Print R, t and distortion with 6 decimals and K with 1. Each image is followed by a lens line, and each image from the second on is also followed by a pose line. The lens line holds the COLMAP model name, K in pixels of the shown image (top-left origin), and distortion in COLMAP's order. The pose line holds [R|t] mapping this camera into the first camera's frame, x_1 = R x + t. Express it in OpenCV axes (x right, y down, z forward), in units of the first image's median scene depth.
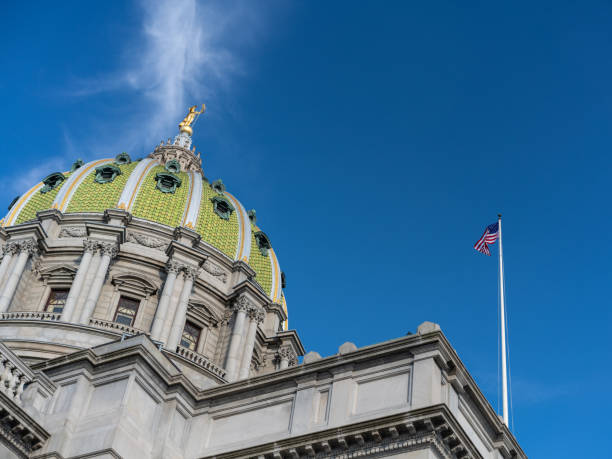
lens RADIAL K [[1059.2, 0, 354.2], [0, 1059.2, 216.0], [0, 0, 1]] dist [-0.069600, 0.000000]
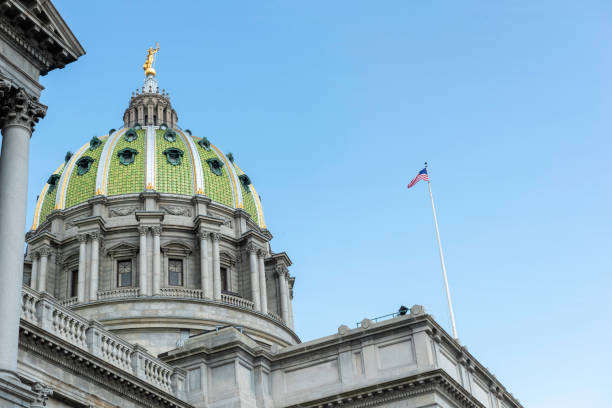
lens RADIAL K [[1031.3, 0, 310.6], [0, 1031.3, 195.4], [0, 0, 1]] dist [0.007301, 0.000000]
pose [[0.986899, -0.133326, 0.090857, -0.201422], [0.105619, 0.959580, 0.260865, -0.465639], [-0.121965, -0.247851, 0.961090, -0.432874]]
